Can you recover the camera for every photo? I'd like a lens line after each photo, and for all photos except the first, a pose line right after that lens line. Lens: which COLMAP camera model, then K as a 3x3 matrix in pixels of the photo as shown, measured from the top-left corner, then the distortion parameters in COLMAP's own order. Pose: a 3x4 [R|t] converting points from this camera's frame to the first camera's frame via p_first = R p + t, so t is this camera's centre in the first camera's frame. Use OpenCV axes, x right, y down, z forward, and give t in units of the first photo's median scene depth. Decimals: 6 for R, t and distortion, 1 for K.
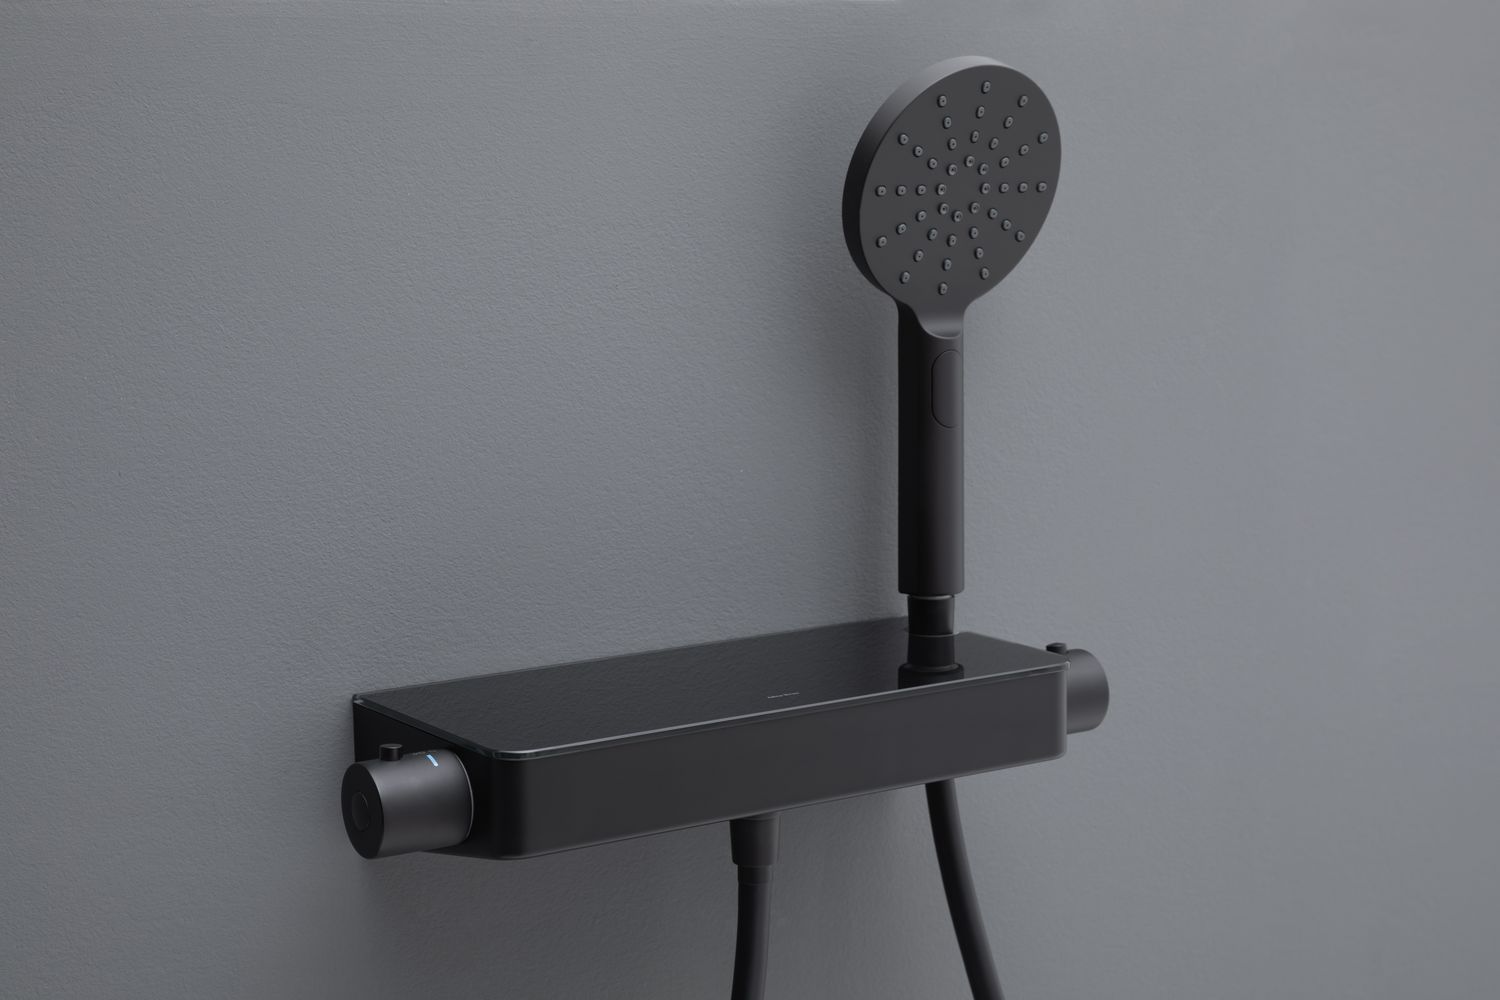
lens RADIAL K [[2743.1, 0, 746.8], [0, 2743.1, 498.1], [0, 0, 1]] dist [-0.062669, 0.000000]
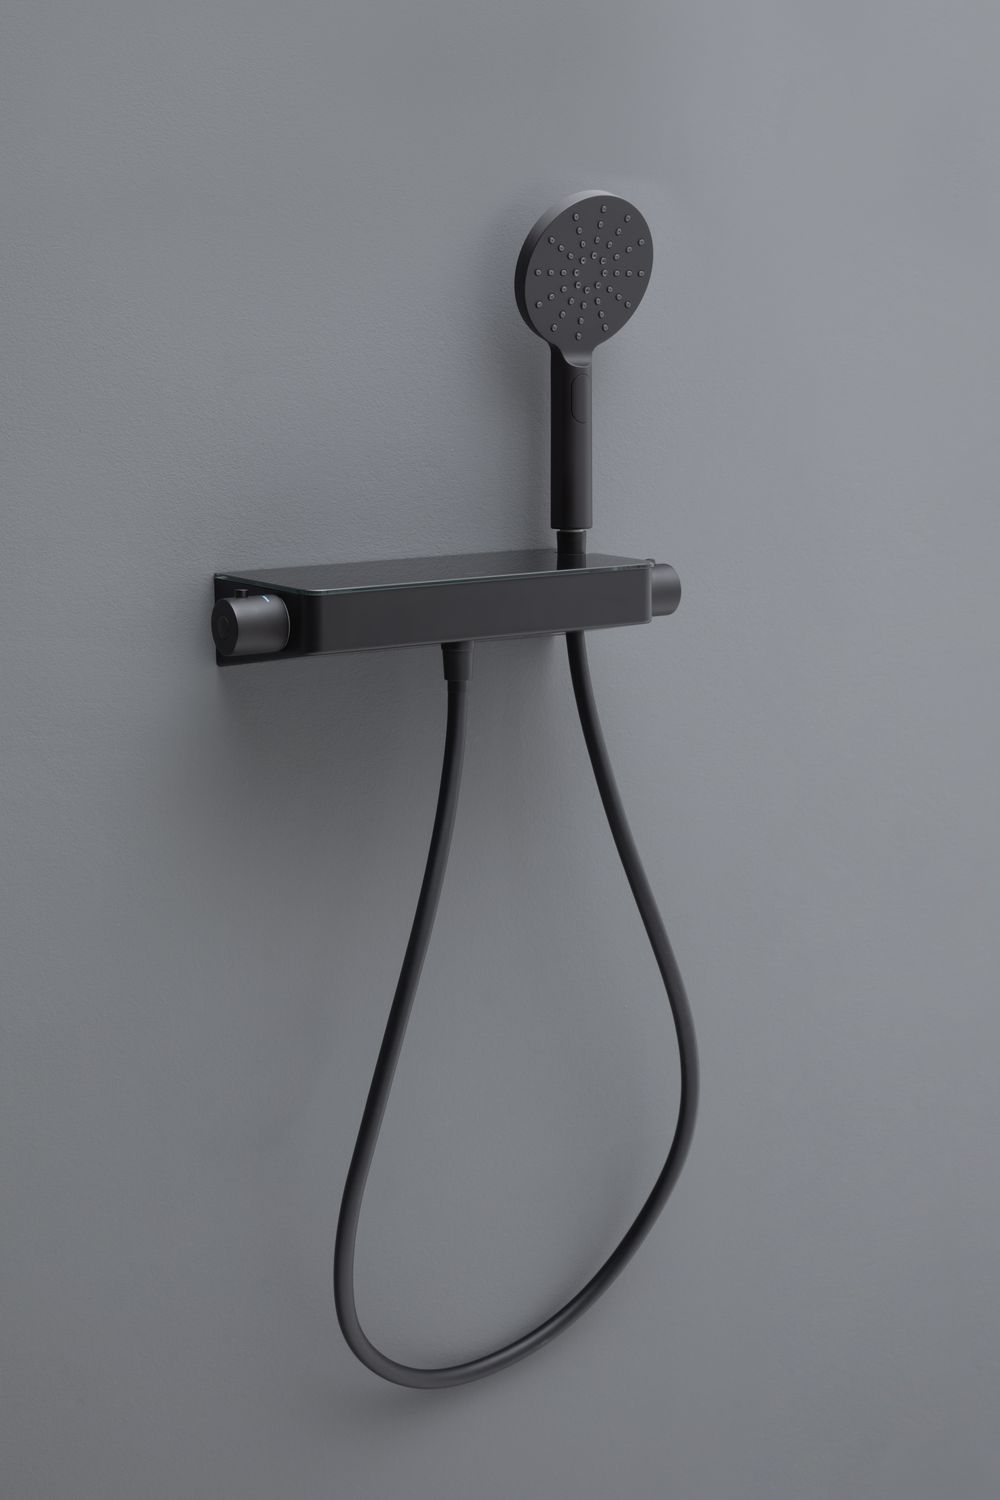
lens RADIAL K [[2641.4, 0, 499.7], [0, 2641.4, 739.1], [0, 0, 1]] dist [-0.125038, 0.000000]
pose [[0.999979, 0.004069, 0.005004, 0.018988], [-0.004171, 0.999781, 0.020495, 0.128893], [-0.004920, -0.020515, 0.999777, -0.548146]]
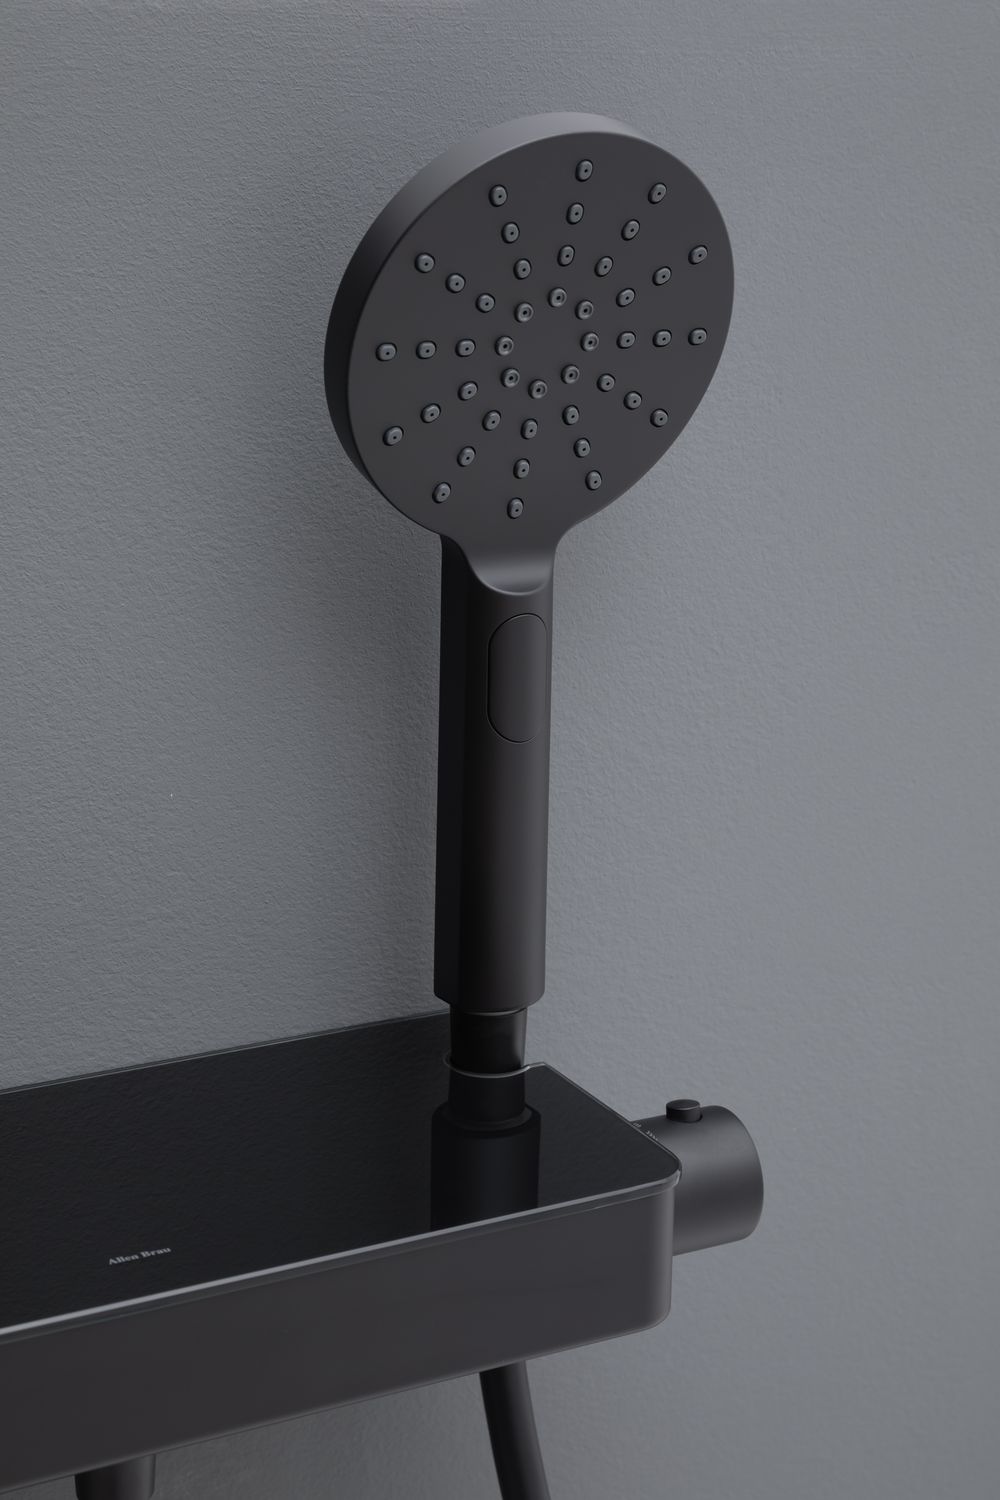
lens RADIAL K [[2743.1, 0, 499.6], [0, 2743.1, 761.5], [0, 0, 1]] dist [-0.062669, 0.000000]
pose [[0.995791, 0.052090, -0.075417, 0.116110], [-0.041929, 0.990556, 0.130543, -0.099928], [0.081505, -0.126831, 0.988570, 0.416612]]
